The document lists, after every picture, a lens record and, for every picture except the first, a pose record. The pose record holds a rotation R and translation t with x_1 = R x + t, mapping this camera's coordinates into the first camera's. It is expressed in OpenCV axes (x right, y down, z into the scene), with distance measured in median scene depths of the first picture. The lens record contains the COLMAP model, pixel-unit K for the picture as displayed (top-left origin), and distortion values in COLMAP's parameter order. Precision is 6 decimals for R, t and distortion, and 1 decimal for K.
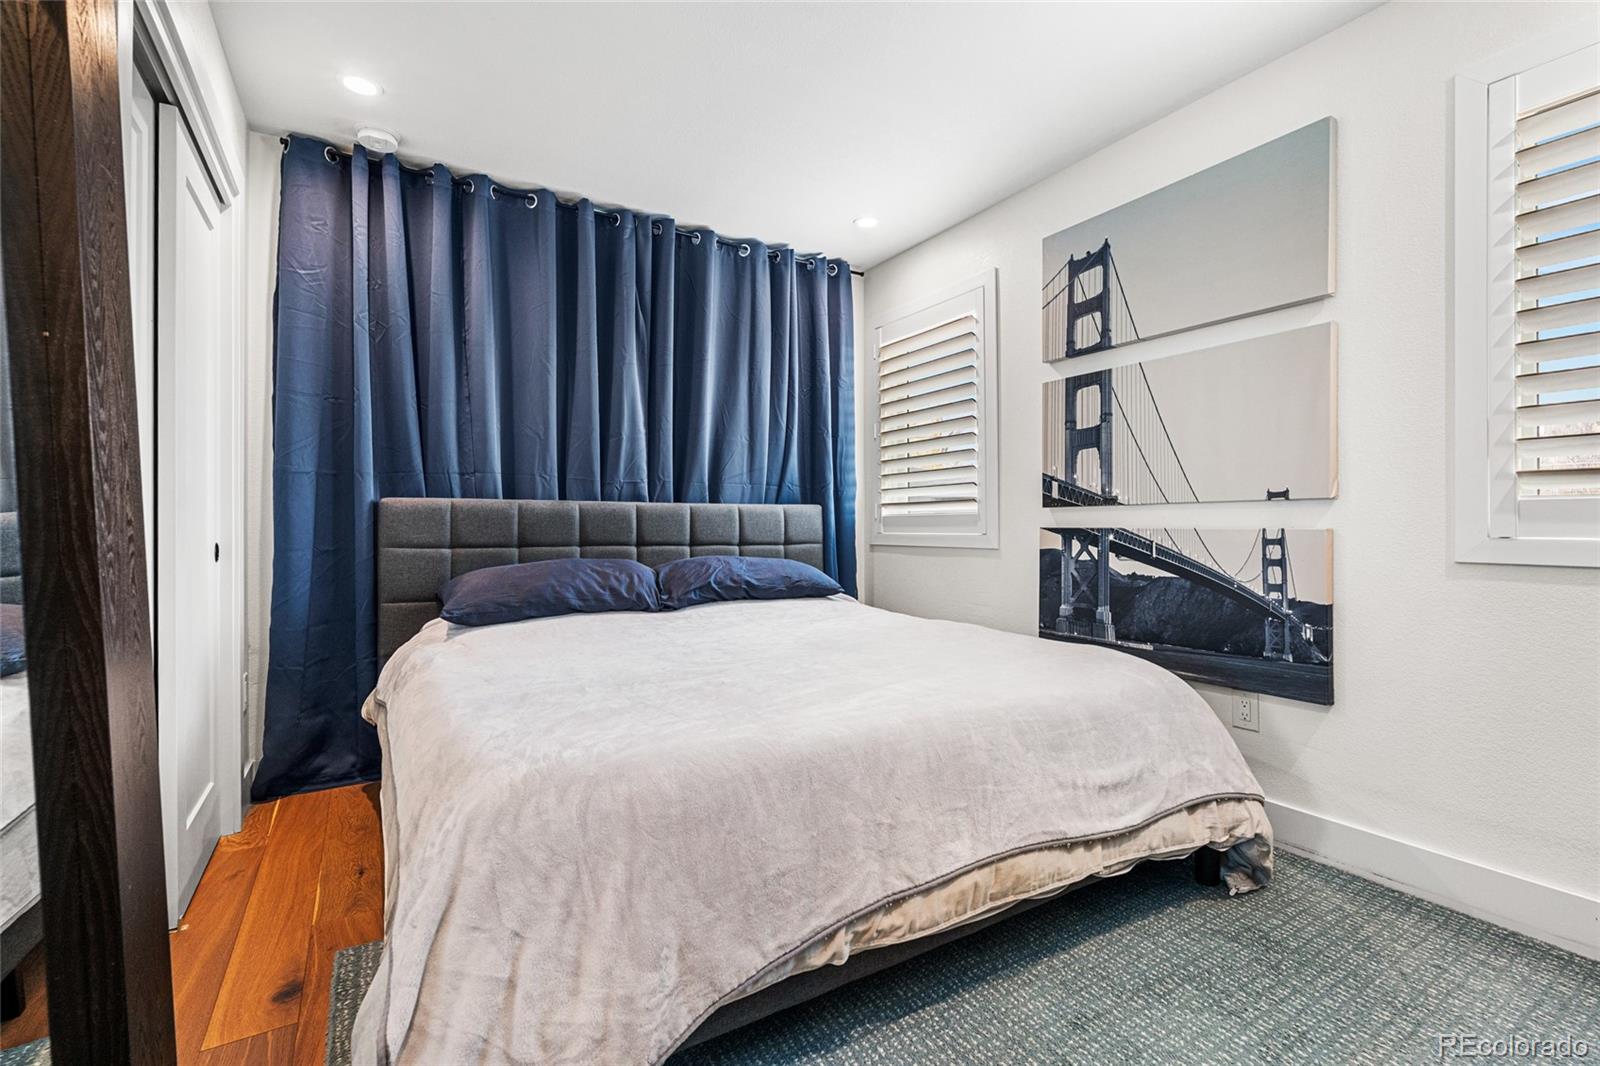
lens RADIAL K [[707.2, 0, 794.8], [0, 707.2, 529.3], [0, 0, 1]] dist [-0.009480, 0.001351]
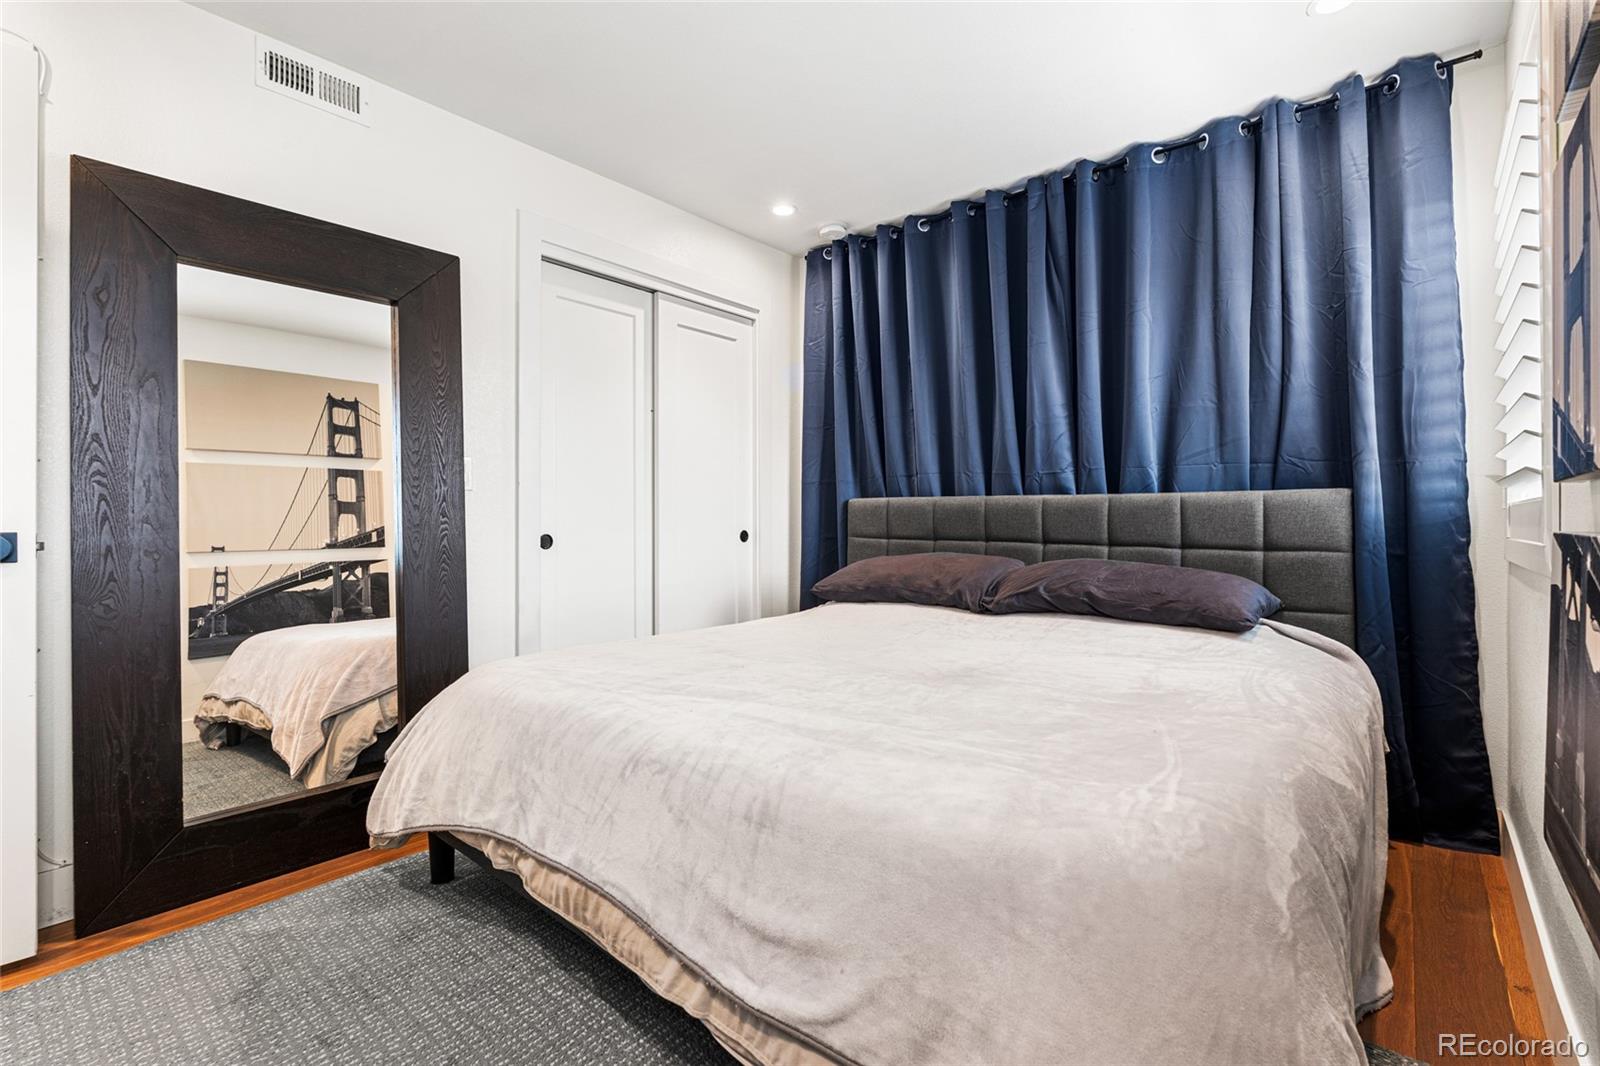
lens RADIAL K [[707.2, 0, 794.7], [0, 707.2, 520.3], [0, 0, 1]] dist [-0.009480, 0.001351]
pose [[0.304842, 0.002142, -0.952401, 0.504001], [-0.010186, 0.999948, -0.001011, -0.001814], [0.952349, 0.010010, 0.304847, 0.396598]]
